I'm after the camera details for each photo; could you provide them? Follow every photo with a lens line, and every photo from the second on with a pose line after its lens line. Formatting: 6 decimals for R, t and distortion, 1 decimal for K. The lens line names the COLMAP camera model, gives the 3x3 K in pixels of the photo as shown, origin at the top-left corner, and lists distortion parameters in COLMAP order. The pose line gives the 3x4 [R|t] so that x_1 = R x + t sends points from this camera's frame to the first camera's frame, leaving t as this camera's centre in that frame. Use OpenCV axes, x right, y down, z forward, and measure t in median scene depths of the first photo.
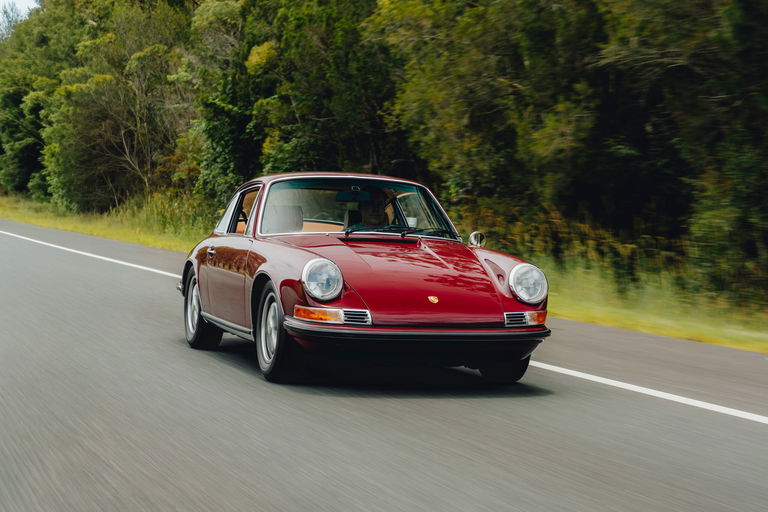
lens RADIAL K [[1548.5, 0, 385.9], [0, 1548.5, 254.4], [0, 0, 1]] dist [0.253983, 0.000000]
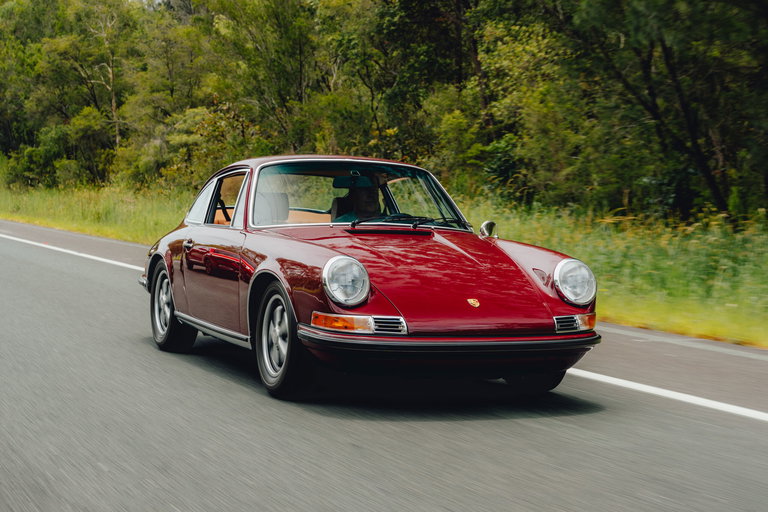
lens RADIAL K [[1417.1, 0, 382.6], [0, 1417.1, 255.9], [0, 0, 1]] dist [-0.016793, 0.000000]
pose [[0.996848, -0.006785, 0.079040, -0.076753], [0.005552, 0.999860, 0.015809, -0.008857], [-0.079136, -0.015320, 0.996746, 0.213432]]
